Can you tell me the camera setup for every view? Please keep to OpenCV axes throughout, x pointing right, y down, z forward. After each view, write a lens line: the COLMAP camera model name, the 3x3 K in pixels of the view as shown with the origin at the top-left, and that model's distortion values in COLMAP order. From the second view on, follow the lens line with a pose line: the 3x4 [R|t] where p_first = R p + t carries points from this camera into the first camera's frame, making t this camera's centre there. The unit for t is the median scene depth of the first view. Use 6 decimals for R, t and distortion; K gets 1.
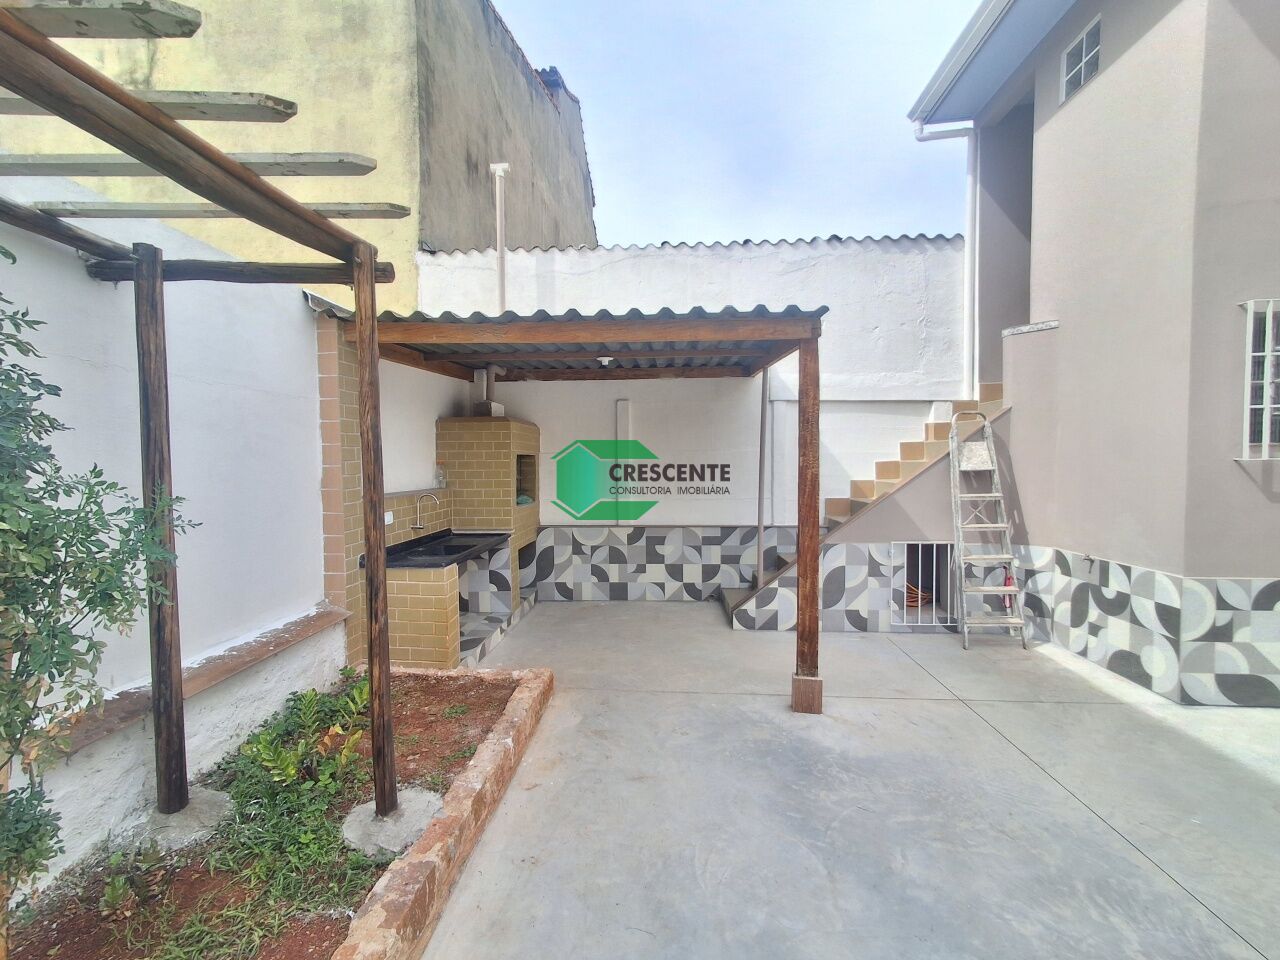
lens RADIAL K [[584.8, 0, 635.2], [0, 584.8, 485.4], [0, 0, 1]] dist [0.001470, 0.005205]
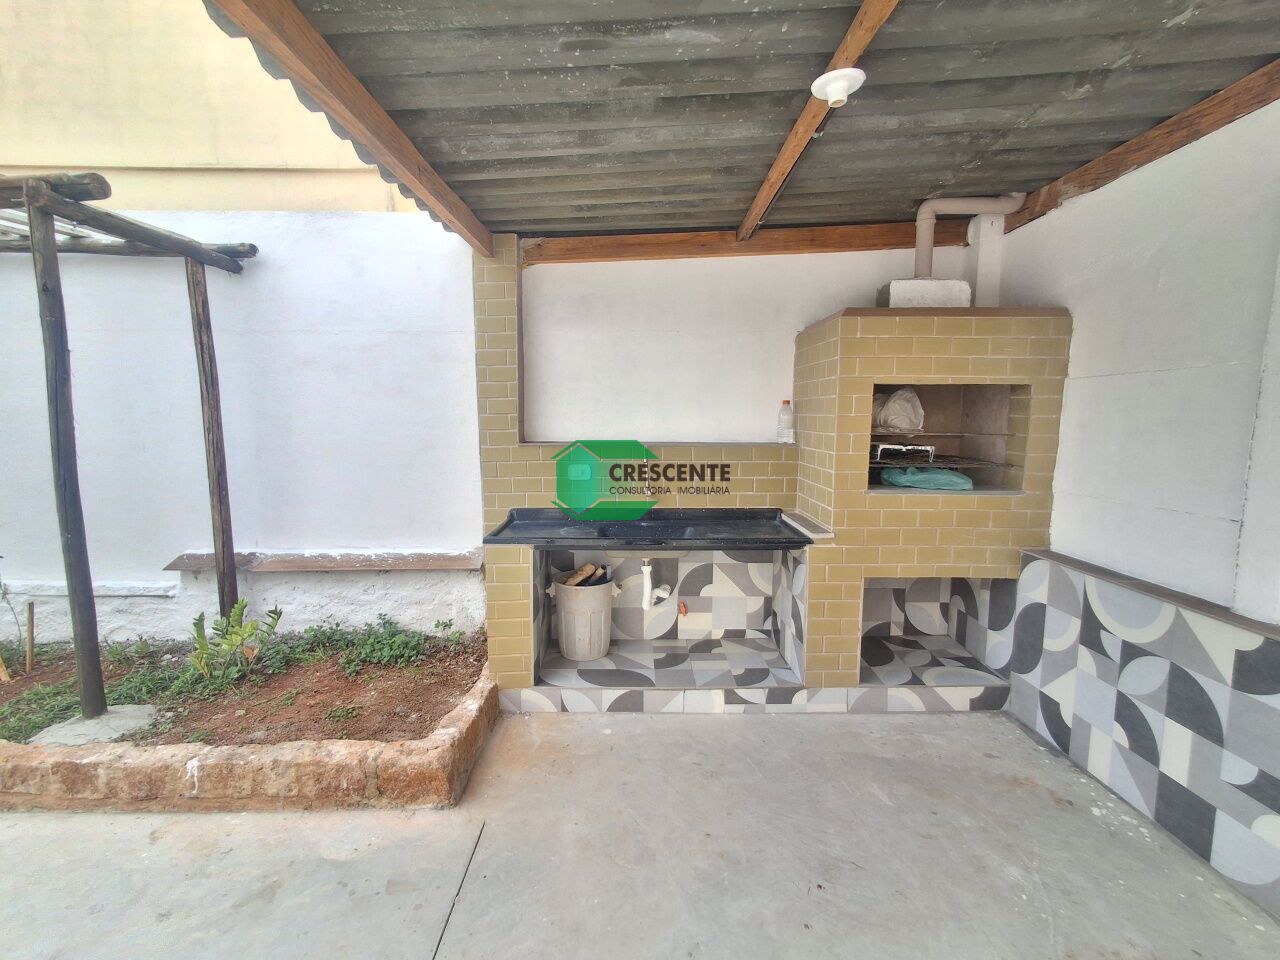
lens RADIAL K [[584.8, 0, 635.2], [0, 584.8, 485.4], [0, 0, 1]] dist [0.001470, 0.005205]
pose [[0.052950, 0.127917, -0.990370, 0.244569], [-0.033857, 0.991421, 0.126243, -0.022702], [0.998023, 0.026846, 0.056826, 0.686678]]
